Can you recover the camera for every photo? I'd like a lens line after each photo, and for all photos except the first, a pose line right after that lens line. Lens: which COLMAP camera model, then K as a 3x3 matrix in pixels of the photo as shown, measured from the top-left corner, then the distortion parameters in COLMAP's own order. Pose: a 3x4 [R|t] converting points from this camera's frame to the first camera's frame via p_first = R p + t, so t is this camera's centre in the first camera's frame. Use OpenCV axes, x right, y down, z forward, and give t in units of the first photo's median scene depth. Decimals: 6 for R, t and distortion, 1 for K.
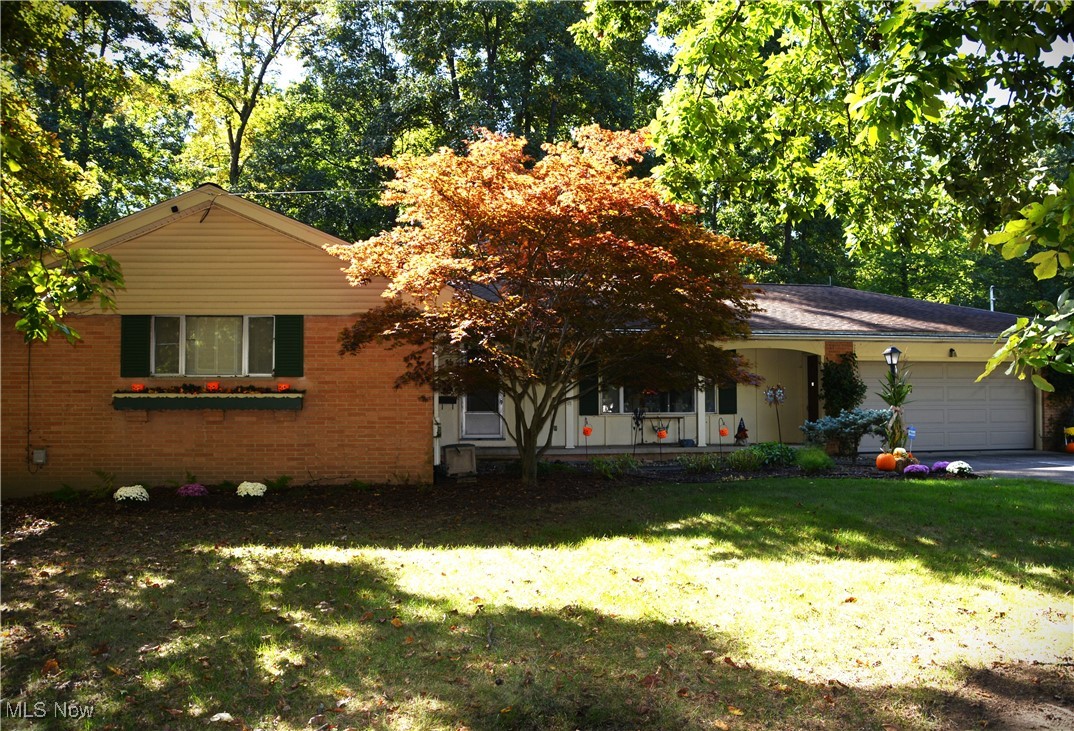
lens RADIAL K [[857.6, 0, 537.0], [0, 857.6, 365.5], [0, 0, 1]] dist [-0.123331, -0.002982]
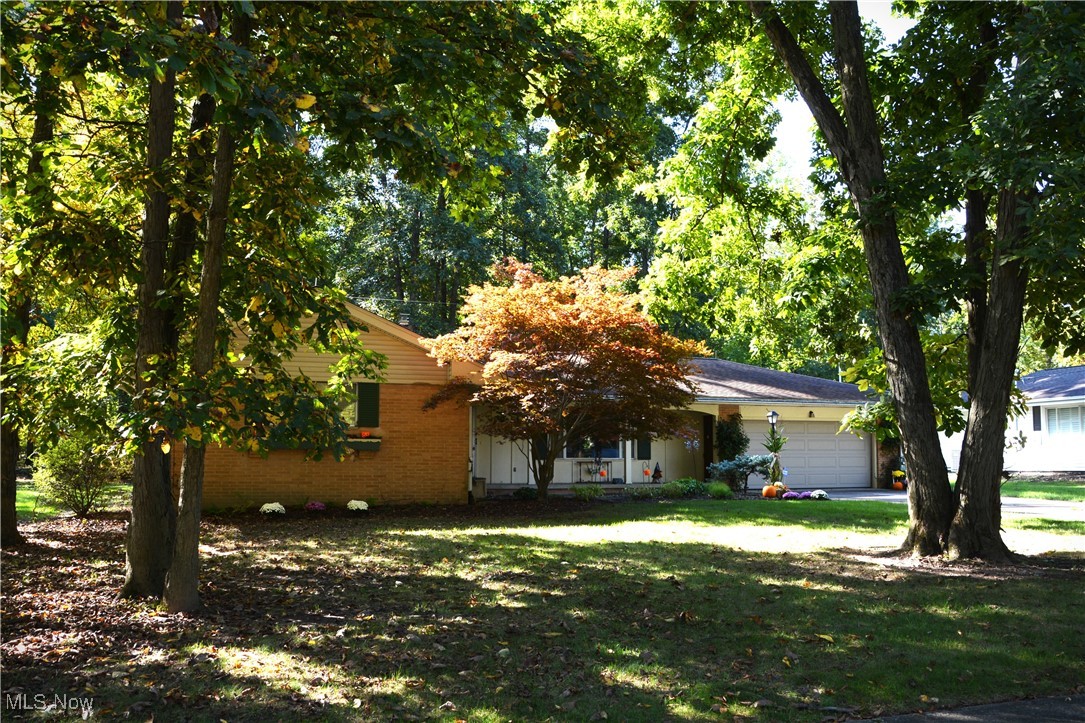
lens RADIAL K [[858.0, 0, 542.5], [0, 858.0, 361.5], [0, 0, 1]] dist [-0.158825, 0.114474]
pose [[0.986337, 0.025735, 0.162716, -0.223517], [-0.015034, 0.997663, -0.066656, -0.004816], [-0.164051, 0.063299, 0.984419, -0.404820]]
